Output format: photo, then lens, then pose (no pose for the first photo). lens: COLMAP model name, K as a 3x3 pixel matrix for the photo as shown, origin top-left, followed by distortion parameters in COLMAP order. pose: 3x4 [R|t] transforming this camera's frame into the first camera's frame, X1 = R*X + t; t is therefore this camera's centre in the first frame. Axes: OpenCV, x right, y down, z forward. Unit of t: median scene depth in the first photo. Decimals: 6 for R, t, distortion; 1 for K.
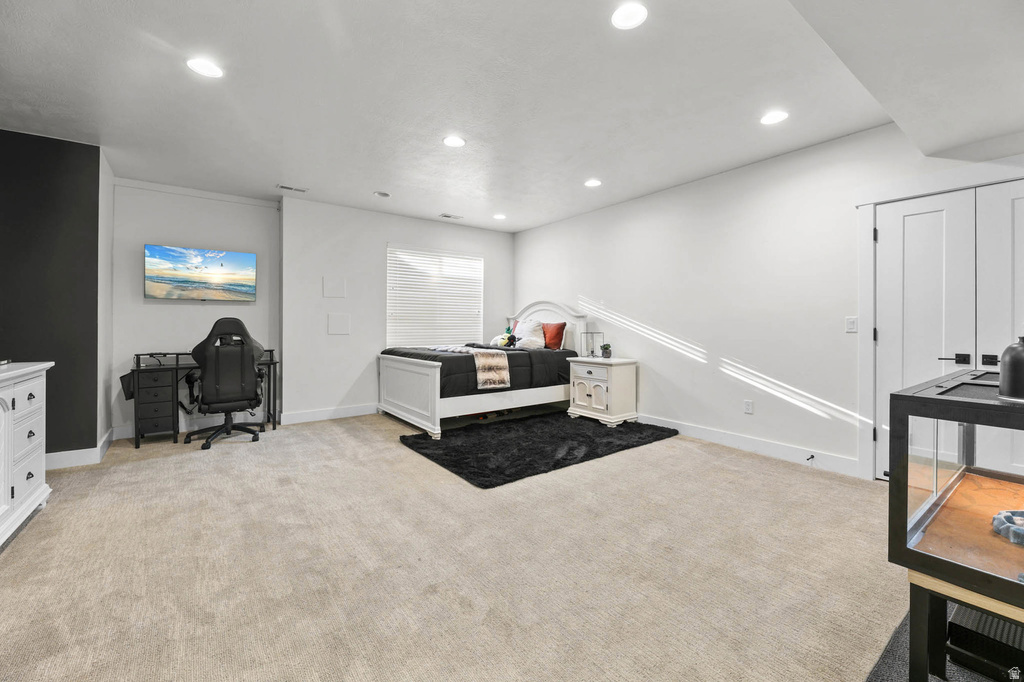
lens RADIAL K [[431.5, 0, 516.0], [0, 431.5, 319.3], [0, 0, 1]] dist [-0.000526, -0.000254]
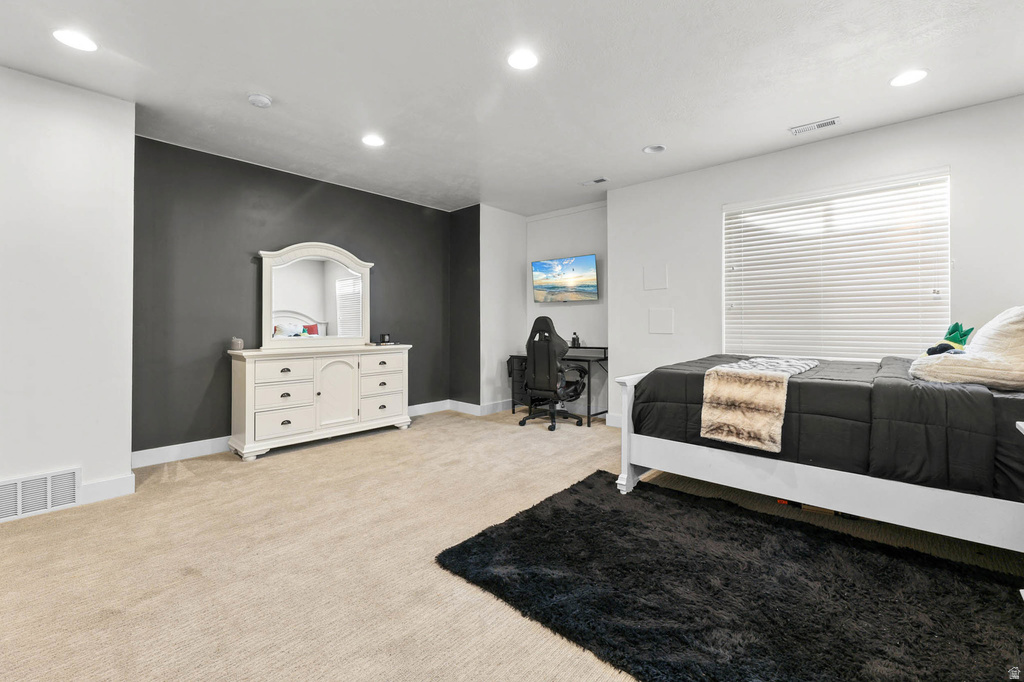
lens RADIAL K [[432.6, 0, 505.3], [0, 432.6, 317.0], [0, 0, 1]] dist [-0.000319, -0.000125]
pose [[0.184481, -0.017457, -0.982681, 0.415021], [0.016332, 0.999759, -0.014694, 0.011714], [0.982700, -0.013338, 0.184721, 0.651410]]
